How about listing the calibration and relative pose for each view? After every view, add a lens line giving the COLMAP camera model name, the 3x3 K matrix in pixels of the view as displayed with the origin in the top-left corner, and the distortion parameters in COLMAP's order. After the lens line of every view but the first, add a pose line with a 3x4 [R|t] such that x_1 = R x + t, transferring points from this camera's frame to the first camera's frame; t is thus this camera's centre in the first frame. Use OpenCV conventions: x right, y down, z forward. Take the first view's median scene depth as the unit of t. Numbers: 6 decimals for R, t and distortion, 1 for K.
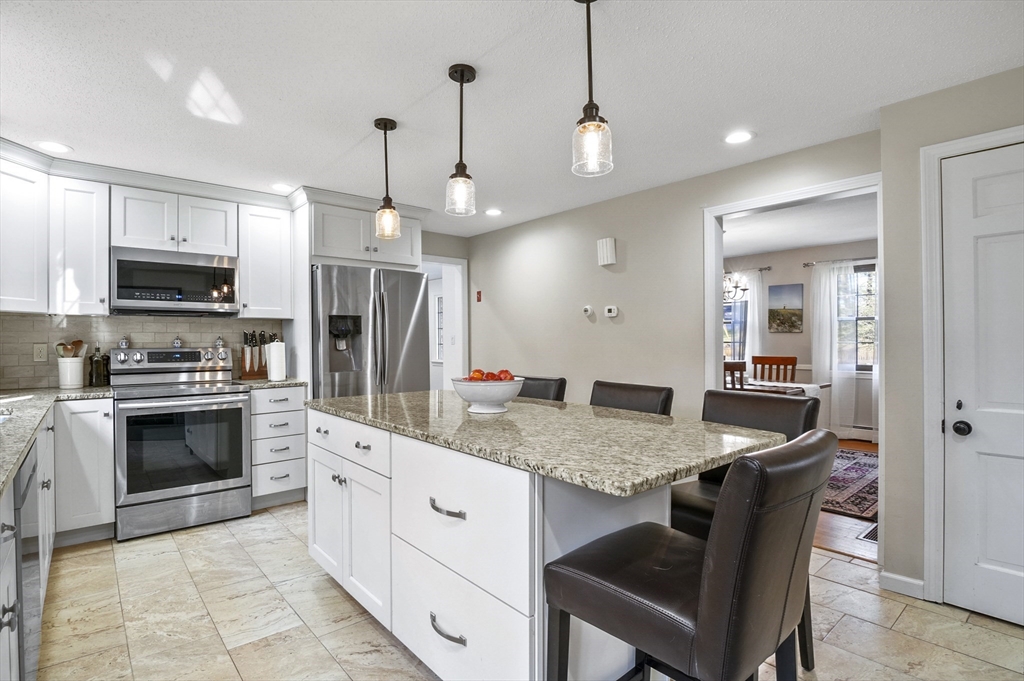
lens RADIAL K [[509.9, 0, 510.8], [0, 509.9, 335.7], [0, 0, 1]] dist [-0.034901, -0.000236]
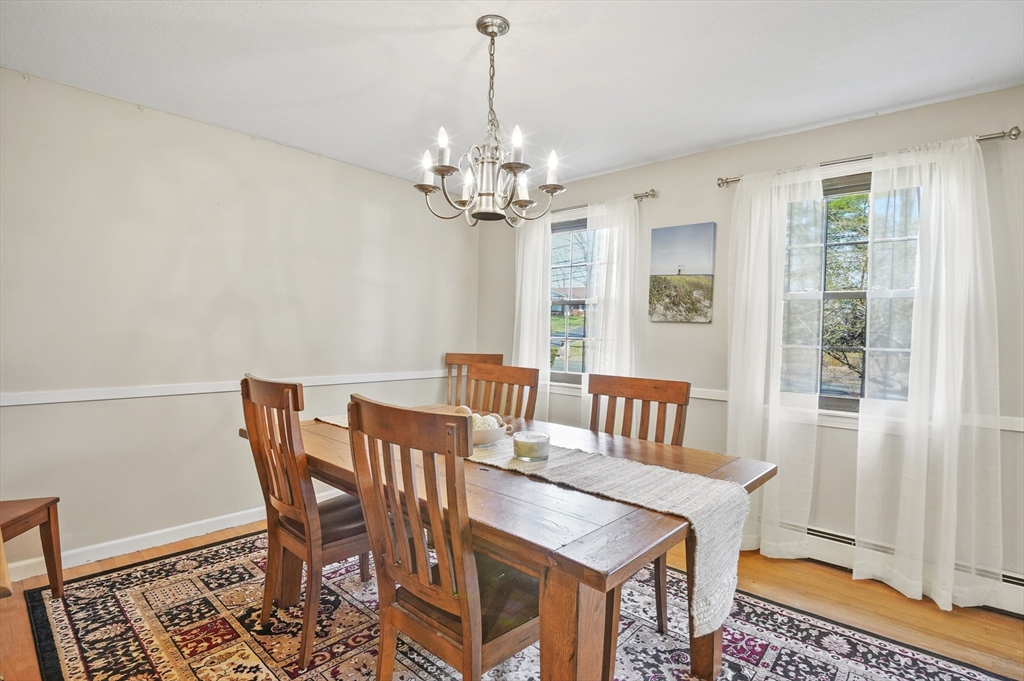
lens RADIAL K [[509.9, 0, 510.8], [0, 509.9, 335.7], [0, 0, 1]] dist [-0.034901, -0.000236]
pose [[0.991720, 0.023701, 0.126215, 0.326972], [-0.026474, 0.999443, 0.020341, 0.000776], [-0.125662, -0.023514, 0.991794, 0.542817]]
